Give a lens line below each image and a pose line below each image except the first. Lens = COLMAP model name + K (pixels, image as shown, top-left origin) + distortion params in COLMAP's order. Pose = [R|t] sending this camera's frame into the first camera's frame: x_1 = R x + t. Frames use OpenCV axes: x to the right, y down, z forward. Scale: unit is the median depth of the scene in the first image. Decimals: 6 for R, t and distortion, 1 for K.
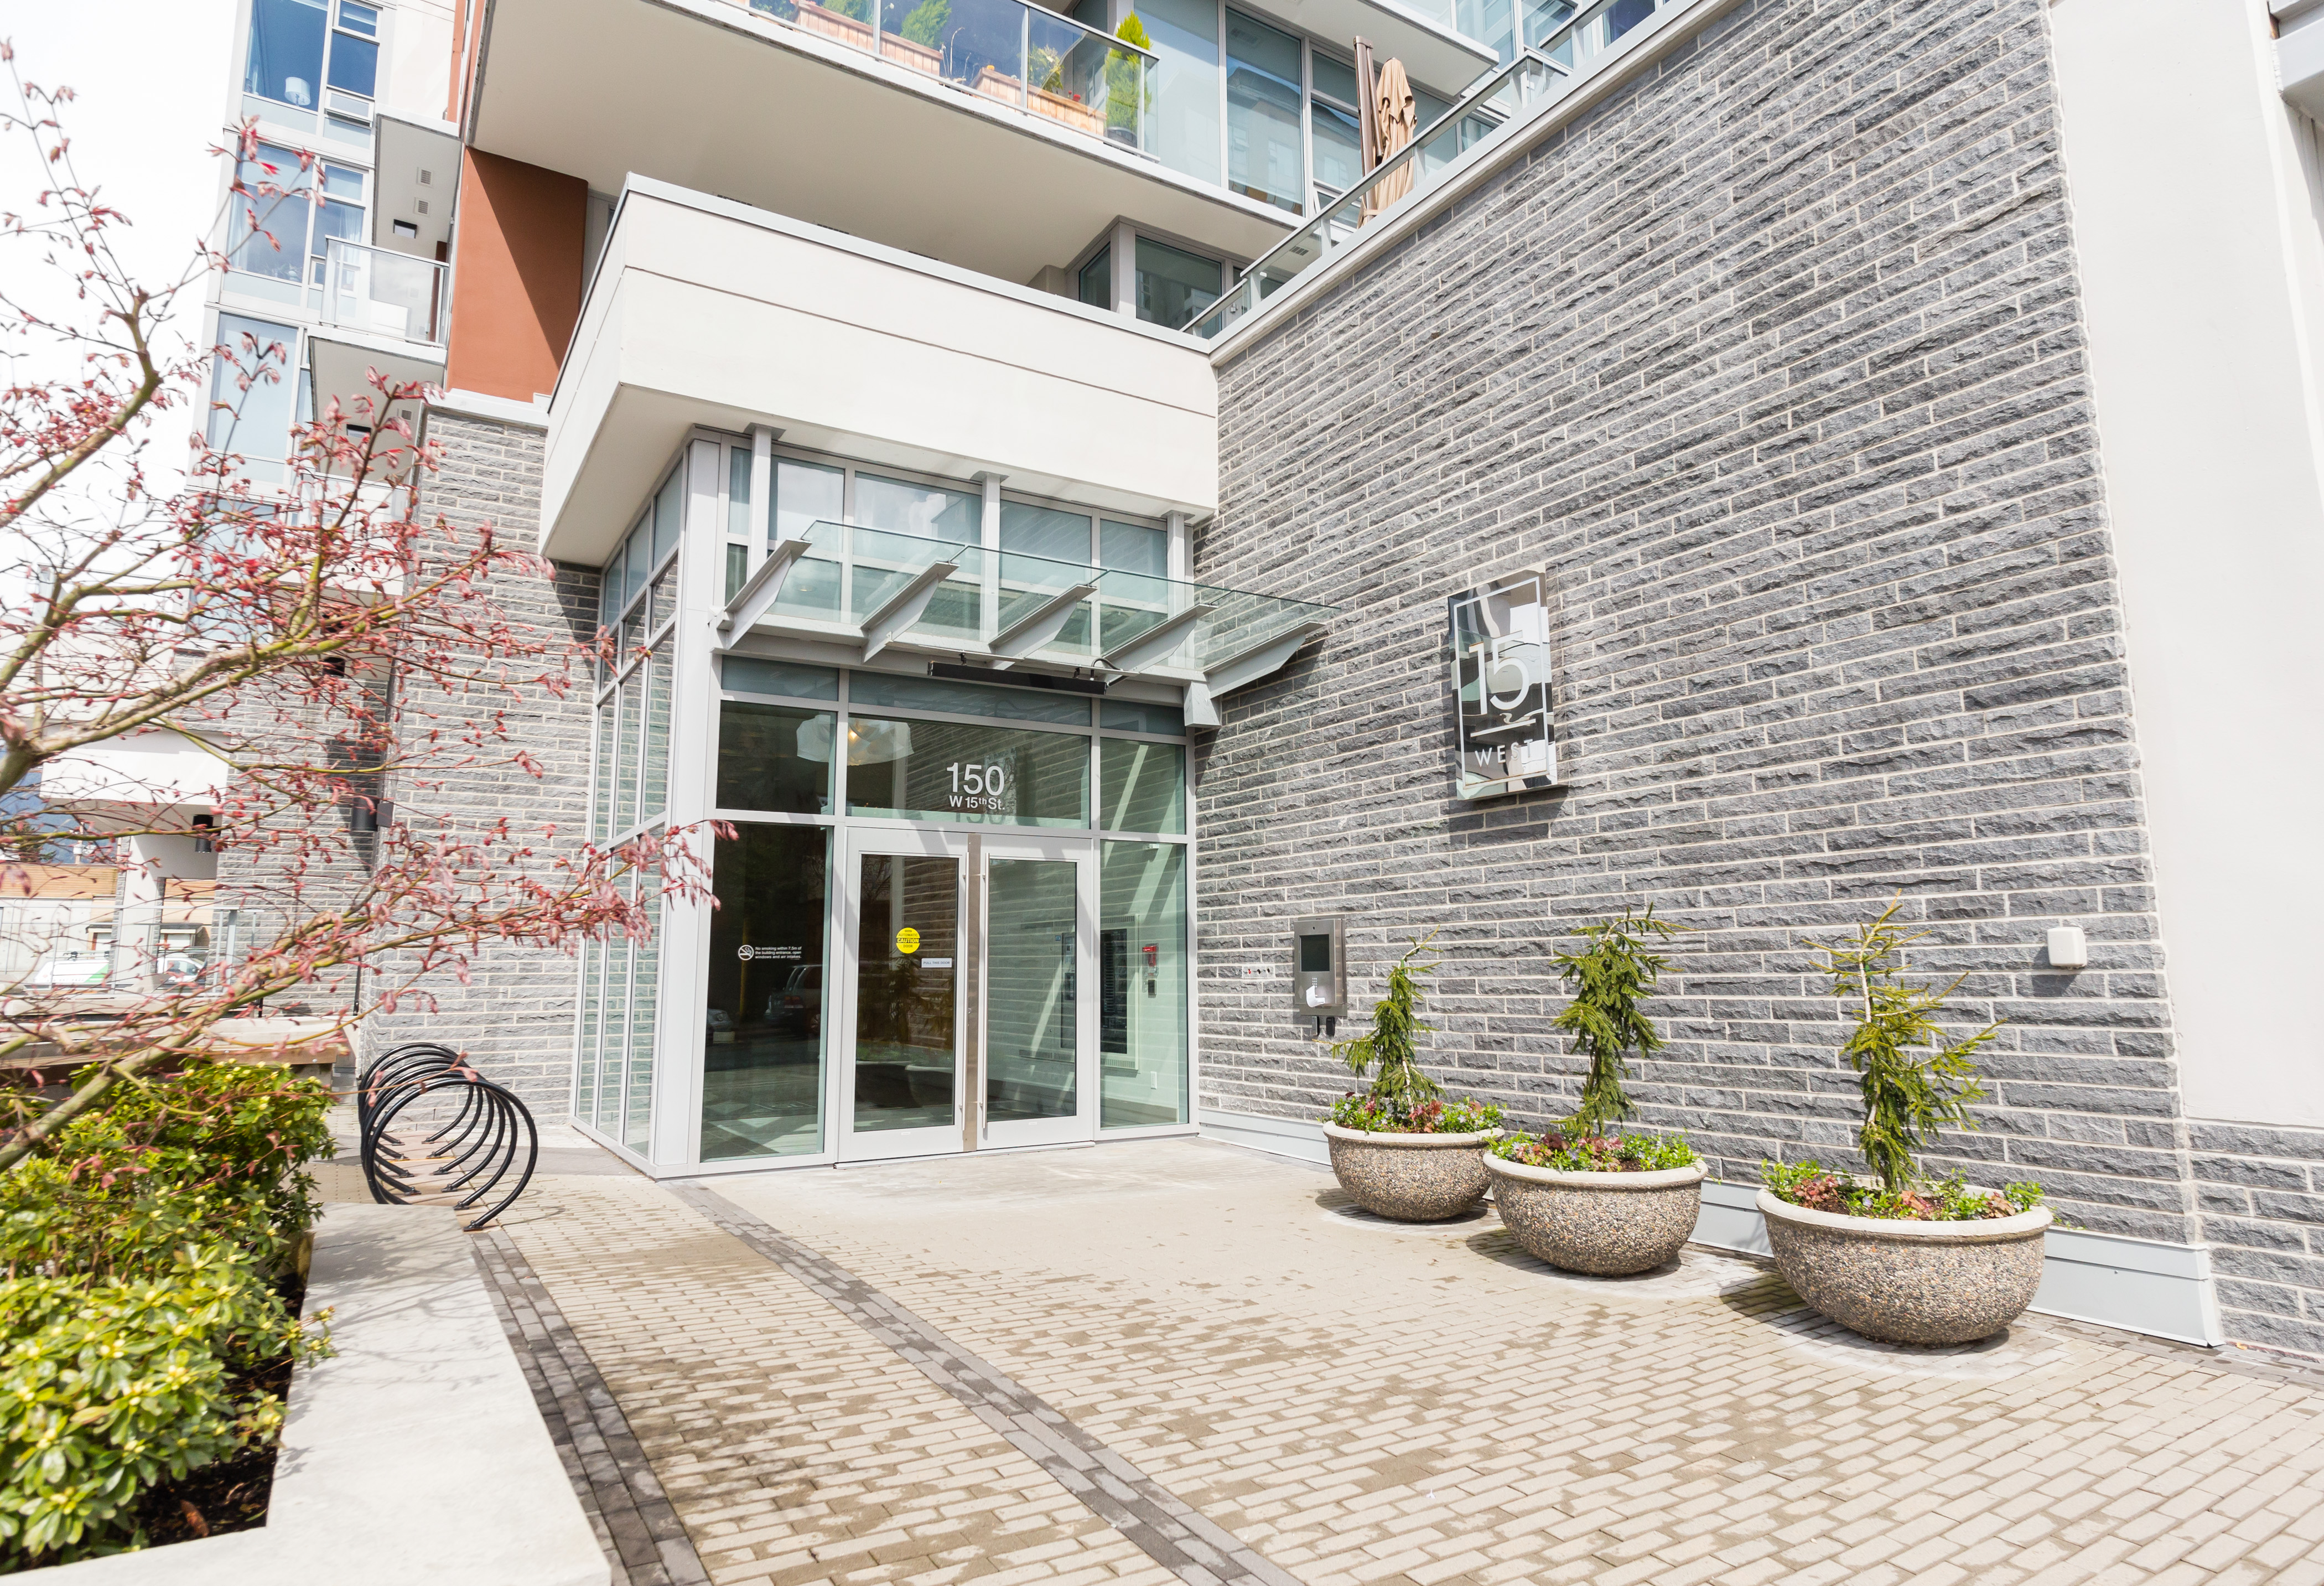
lens RADIAL K [[1315.2, 0, 1164.6], [0, 1315.2, 792.0], [0, 0, 1]] dist [0.002832, 0.002731]
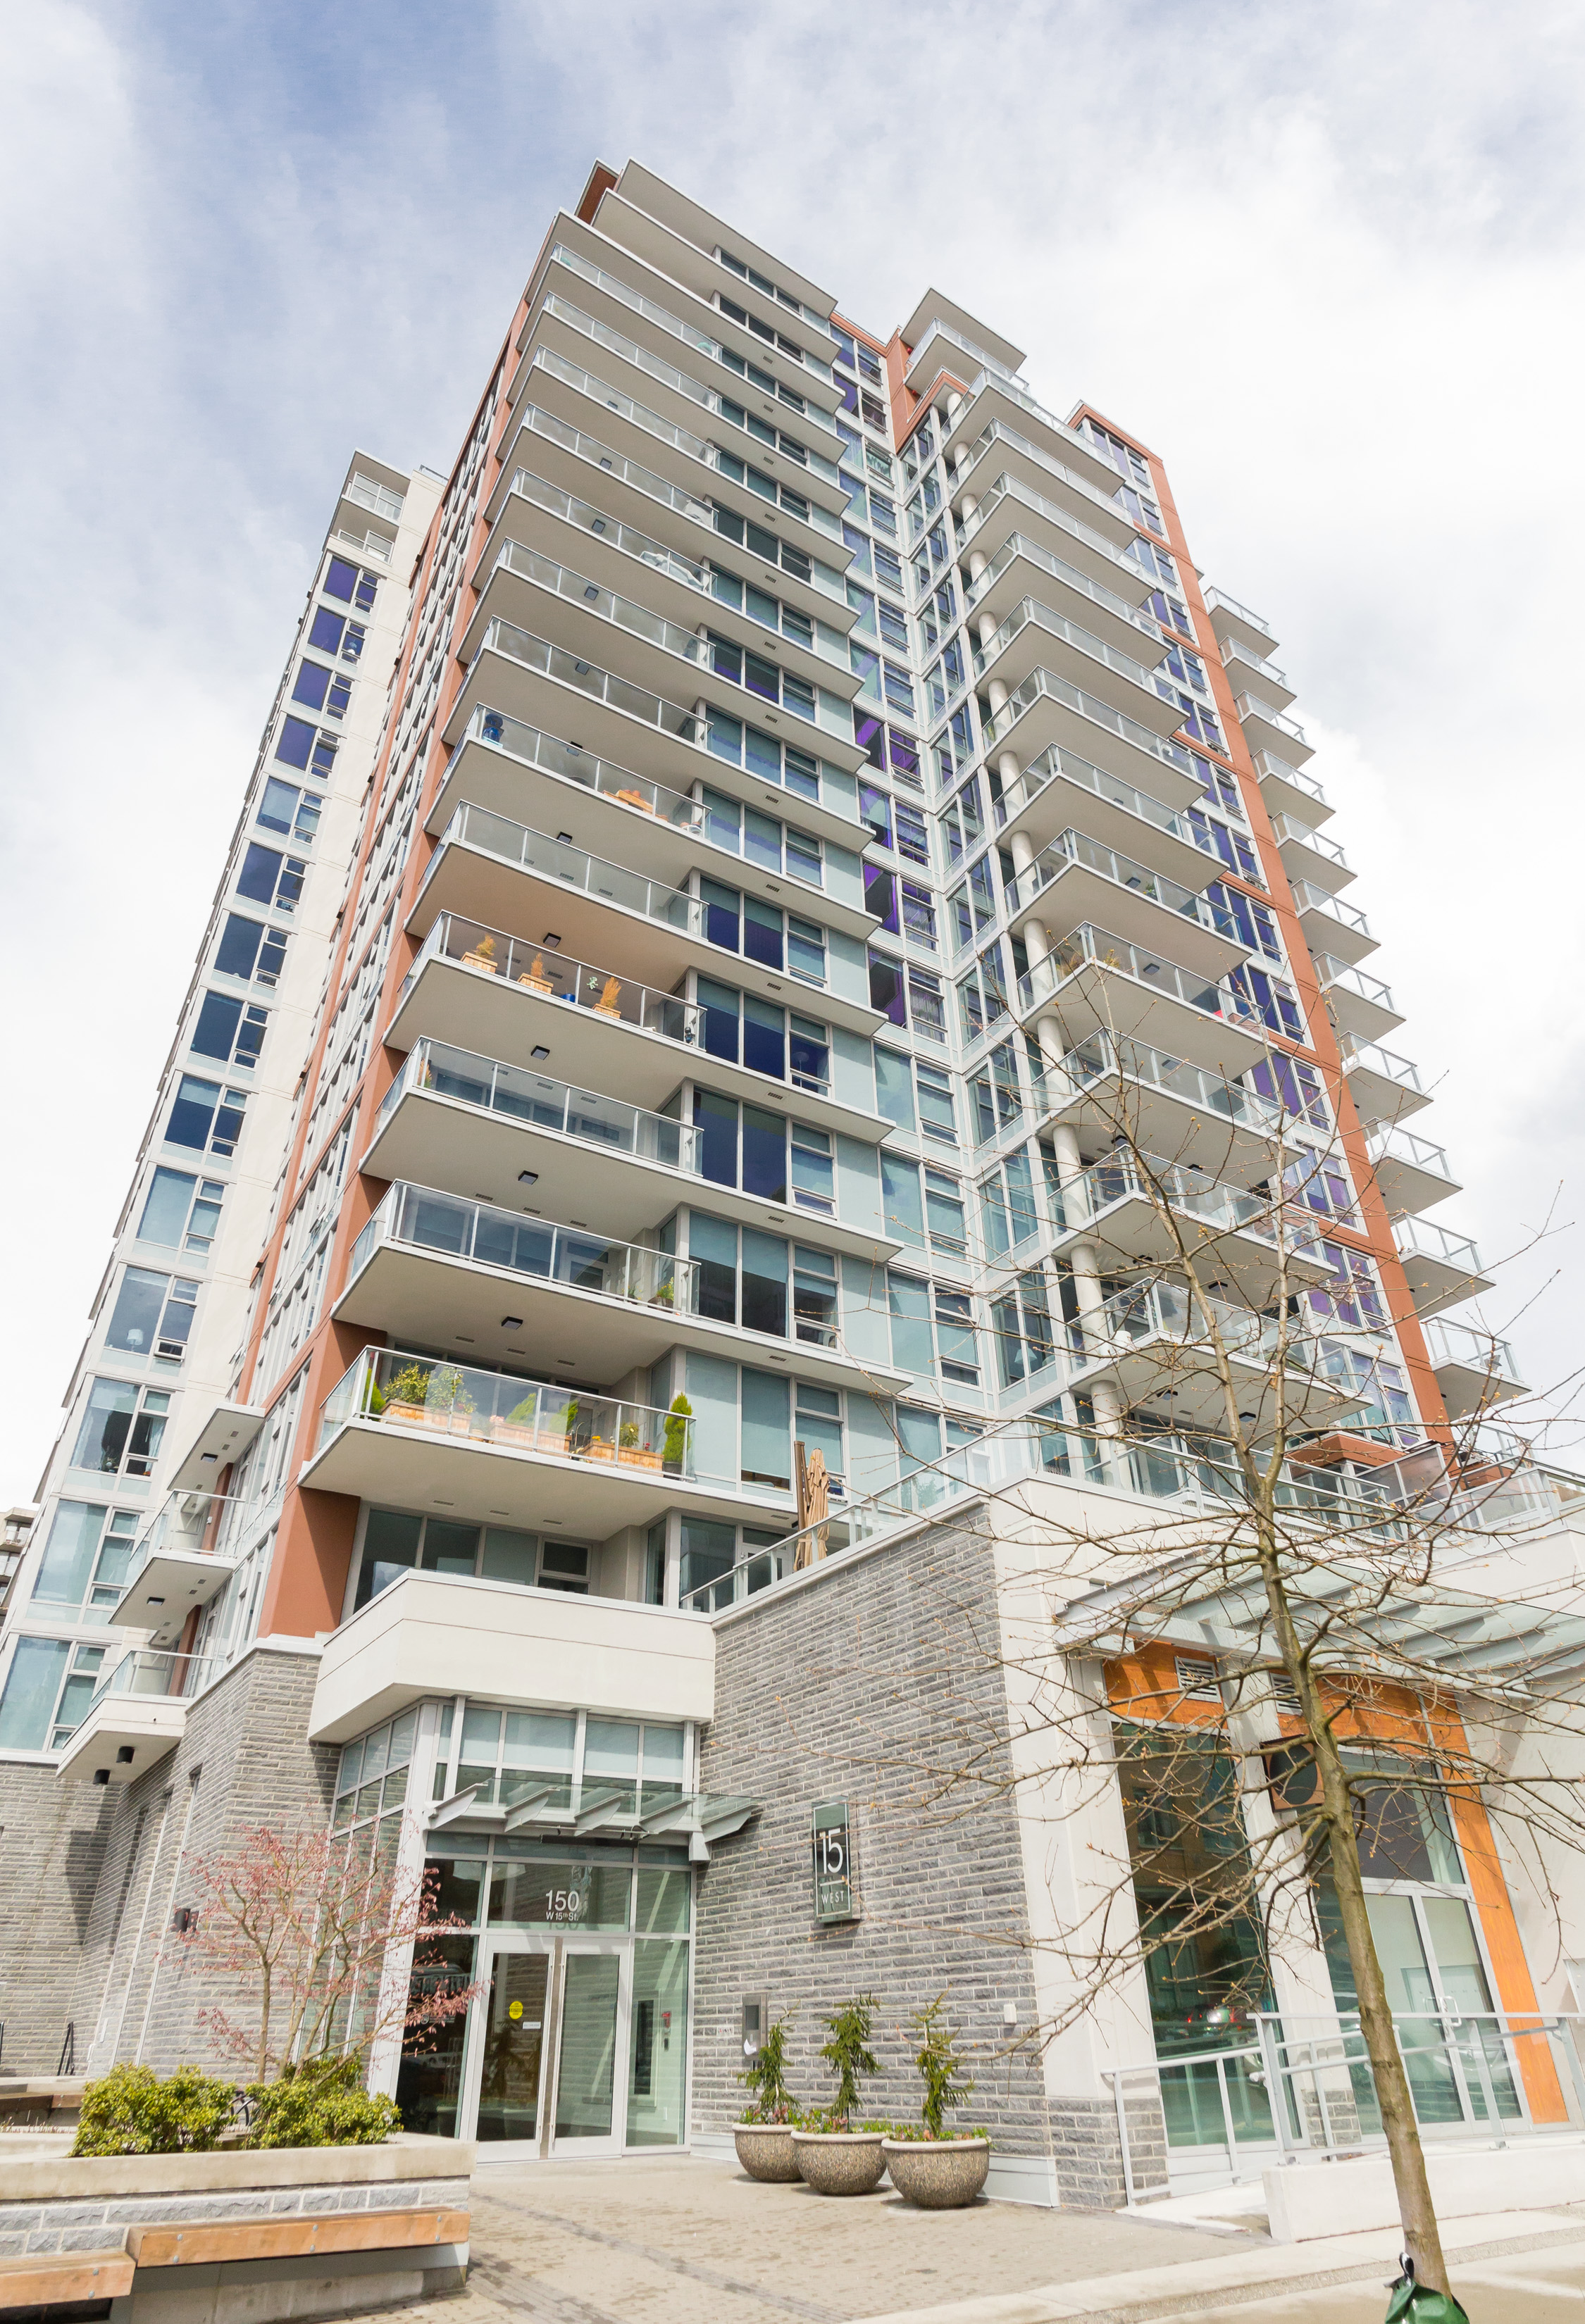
lens RADIAL K [[1315.3, 0, 779.6], [0, 1315.3, 1213.2], [0, 0, 1]] dist [0.002832, 0.002731]
pose [[0.999992, -0.004064, 0.000135, 0.143317], [0.003756, 0.910426, -0.413655, -0.114333], [0.001558, 0.413653, 0.910433, -0.934511]]
